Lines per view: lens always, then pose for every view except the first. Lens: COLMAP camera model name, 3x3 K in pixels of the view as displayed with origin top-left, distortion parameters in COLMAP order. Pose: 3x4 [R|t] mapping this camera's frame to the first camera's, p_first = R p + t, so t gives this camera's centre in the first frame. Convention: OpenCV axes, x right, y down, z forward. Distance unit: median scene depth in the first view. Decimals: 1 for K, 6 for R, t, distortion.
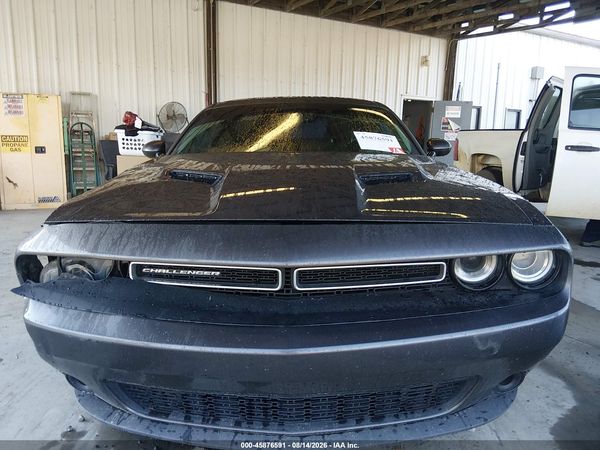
lens RADIAL K [[472.2, 0, 300.2], [0, 472.2, 229.3], [0, 0, 1]] dist [0.009386, -0.051440]
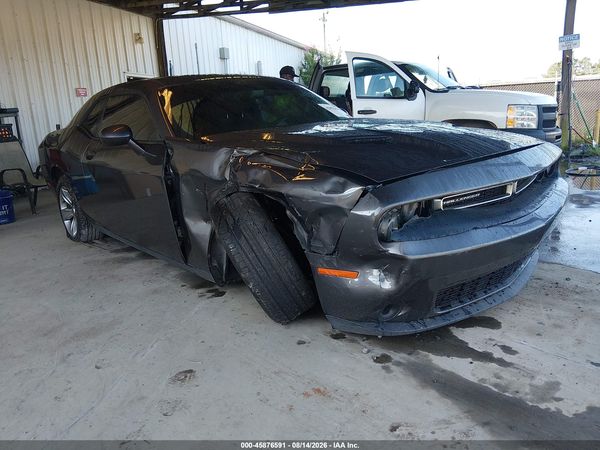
lens RADIAL K [[472.2, 0, 297.4], [0, 472.2, 225.6], [0, 0, 1]] dist [0.009386, -0.051440]
pose [[0.728904, -0.202756, 0.653903, -0.302063], [0.178198, 0.978405, 0.104738, -0.013453], [-0.661018, 0.040180, 0.749293, 0.048162]]
